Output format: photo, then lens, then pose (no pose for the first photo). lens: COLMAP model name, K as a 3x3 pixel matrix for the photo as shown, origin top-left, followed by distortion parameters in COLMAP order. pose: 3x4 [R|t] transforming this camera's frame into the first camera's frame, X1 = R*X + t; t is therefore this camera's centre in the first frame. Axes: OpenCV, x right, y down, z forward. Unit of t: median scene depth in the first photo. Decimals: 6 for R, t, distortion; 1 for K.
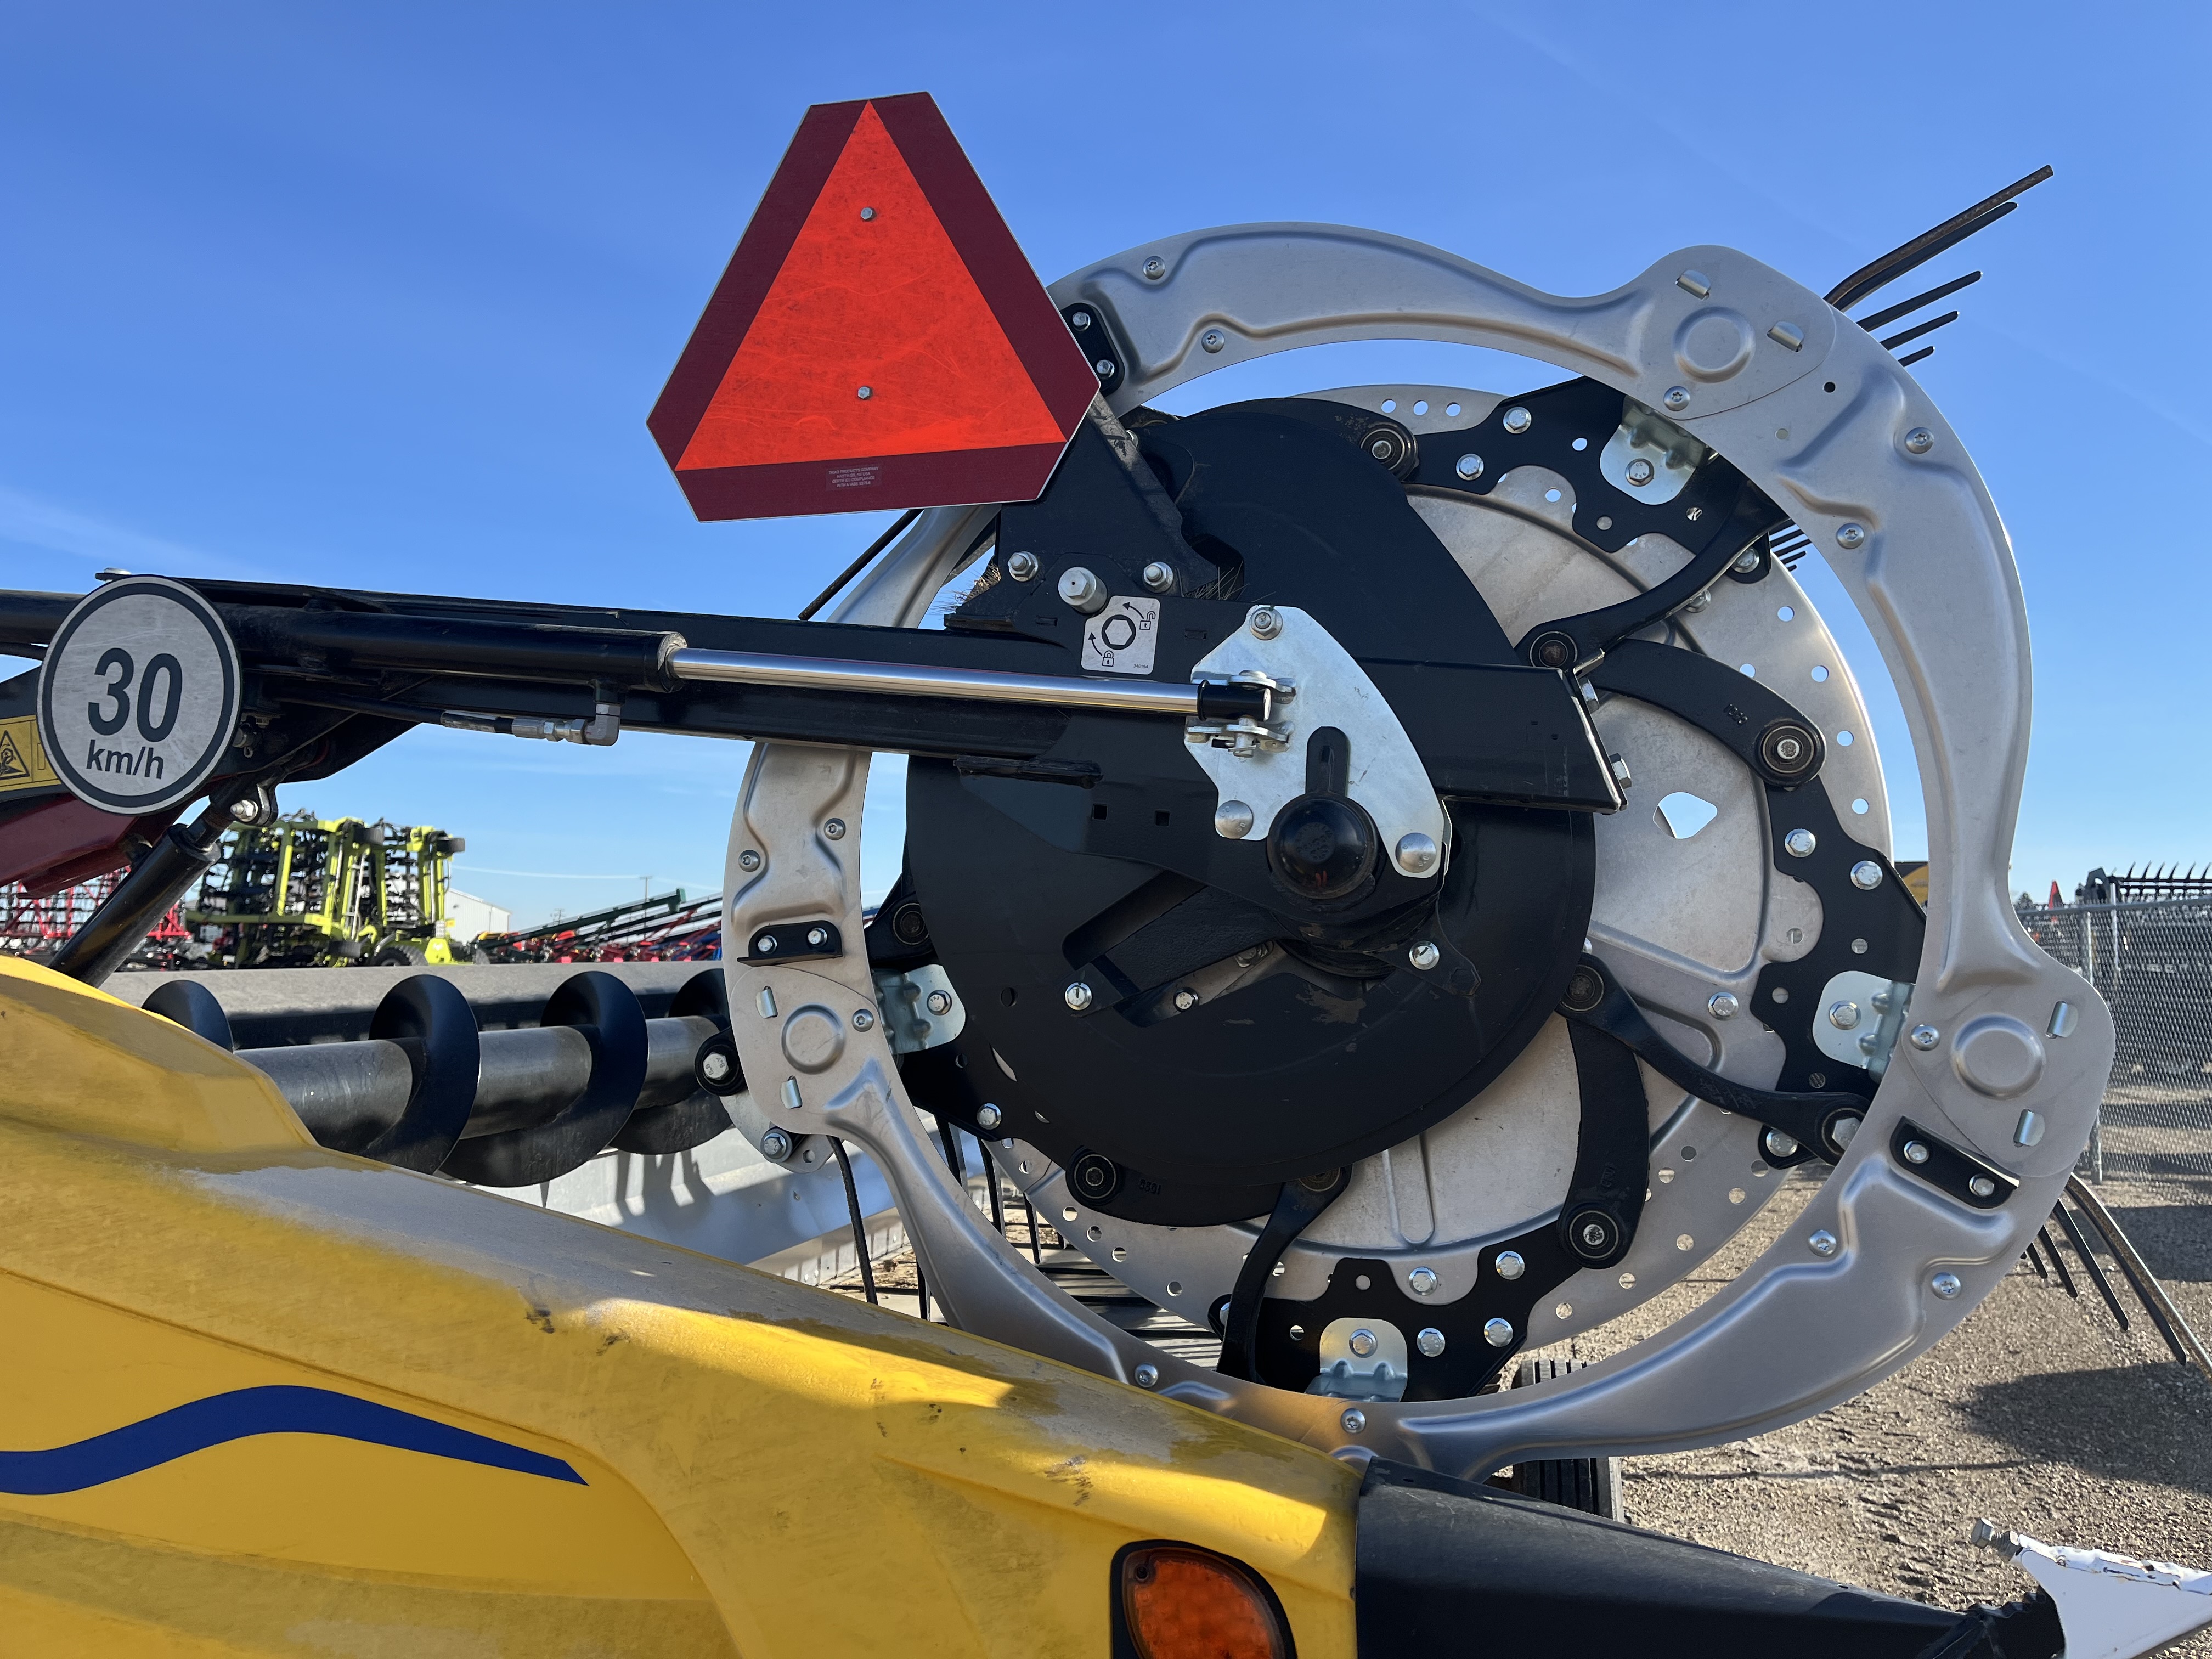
lens RADIAL K [[1690.5, 0, 1140.0], [0, 1690.5, 825.8], [0, 0, 1]] dist [0.072166, -0.093586]
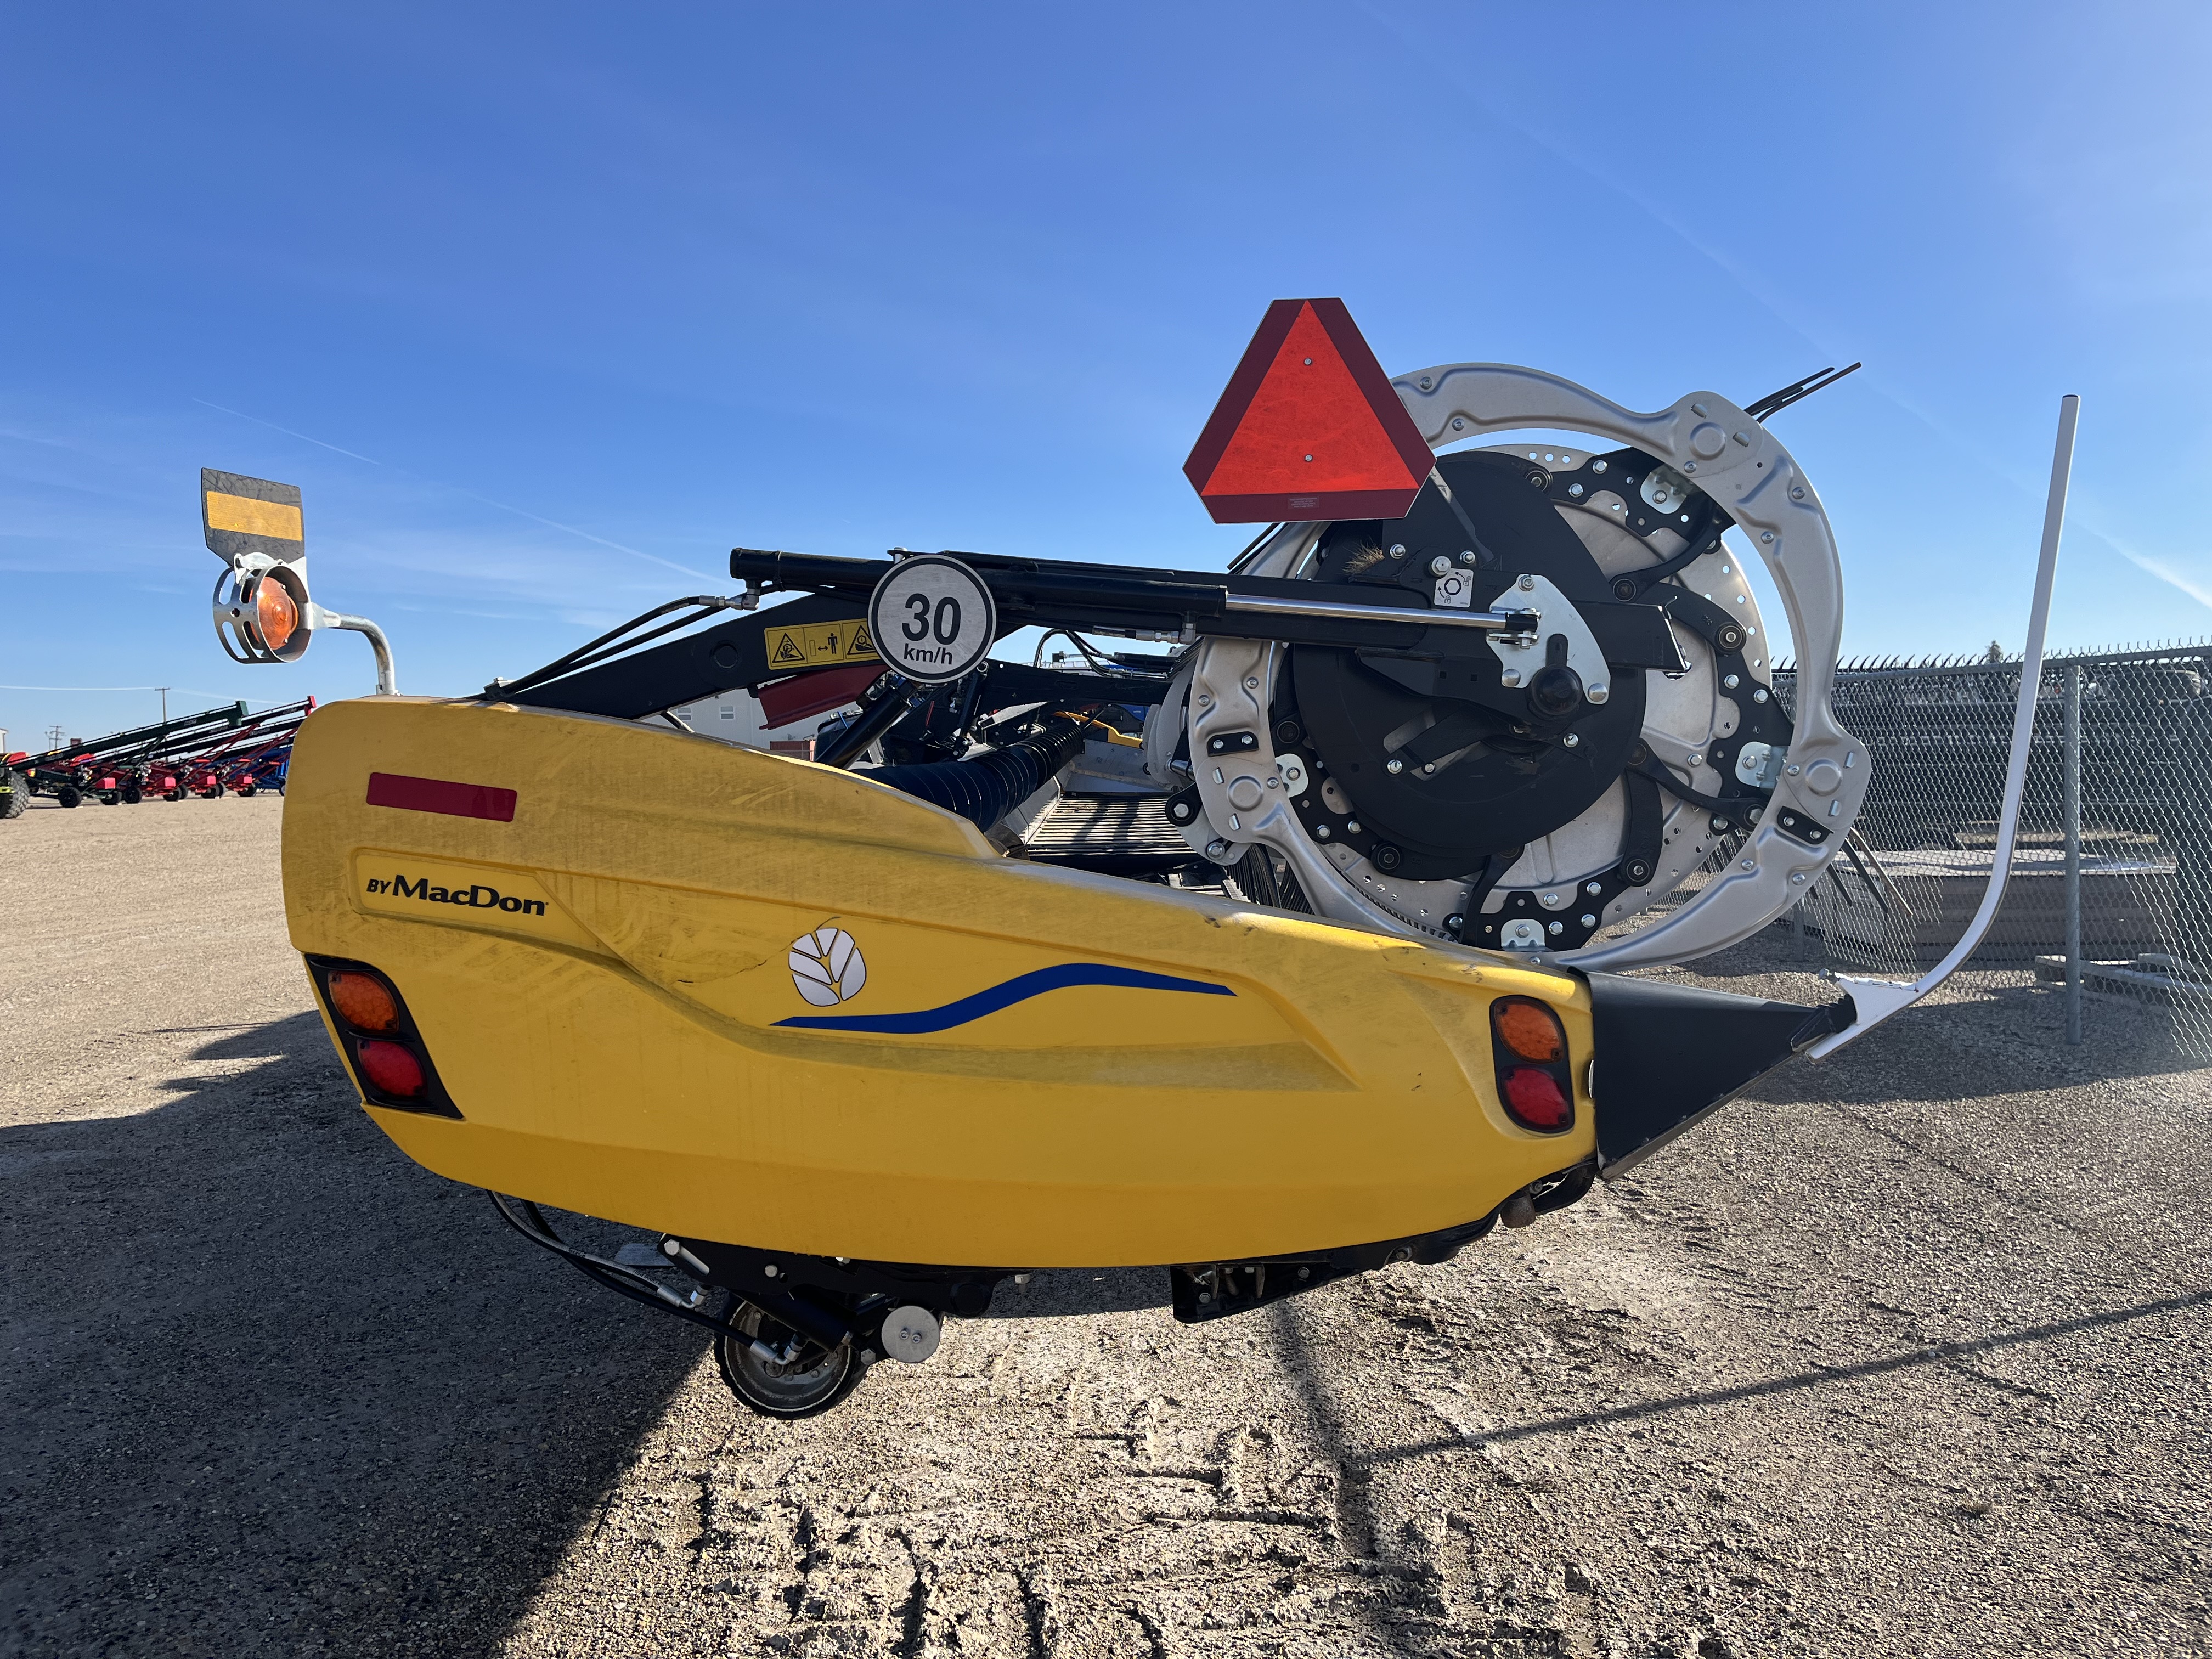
lens RADIAL K [[1690.5, 0, 1092.9], [0, 1690.5, 838.0], [0, 0, 1]] dist [0.072166, -0.093586]
pose [[0.974407, -0.038745, 0.221427, -0.837673], [0.010720, 0.991923, 0.126390, -0.071340], [-0.224535, -0.120781, 0.966952, -0.860122]]
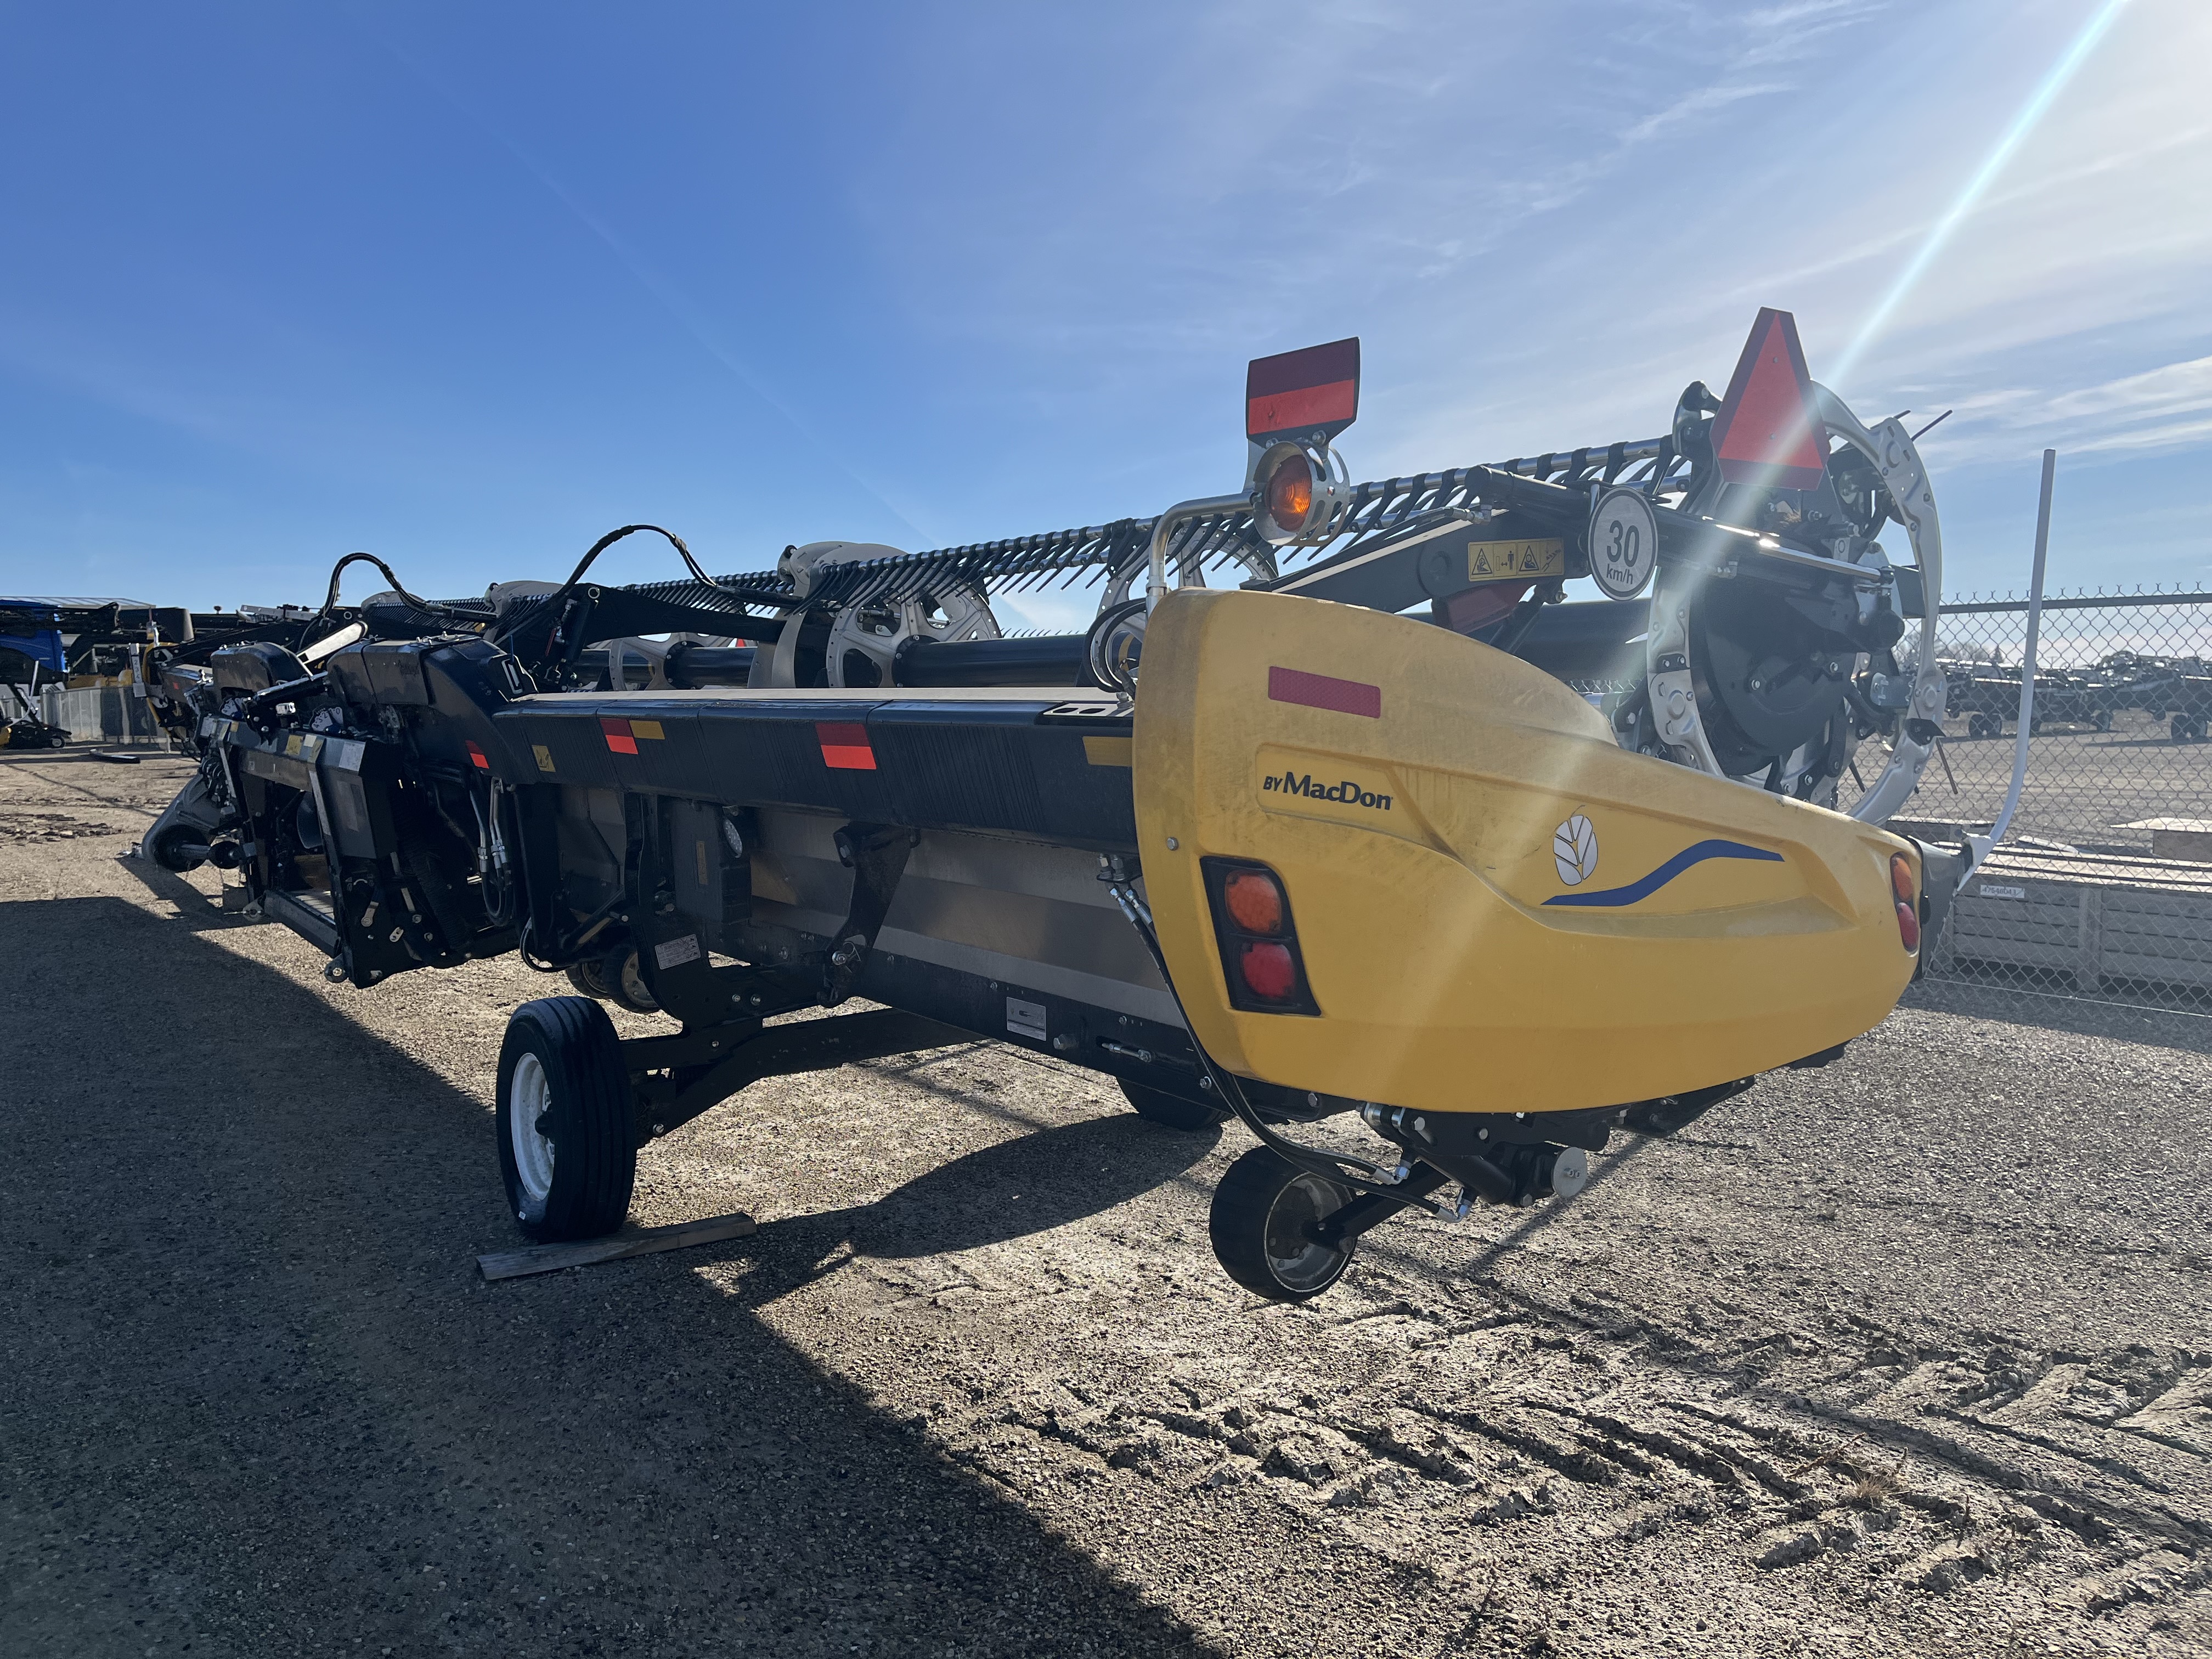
lens RADIAL K [[1690.5, 0, 1113.5], [0, 1690.5, 838.2], [0, 0, 1]] dist [0.072166, -0.093586]
pose [[0.644655, -0.073175, 0.760963, -2.661481], [-0.046818, 0.989761, 0.134838, 0.030766], [-0.763039, -0.122551, 0.634629, 0.089037]]
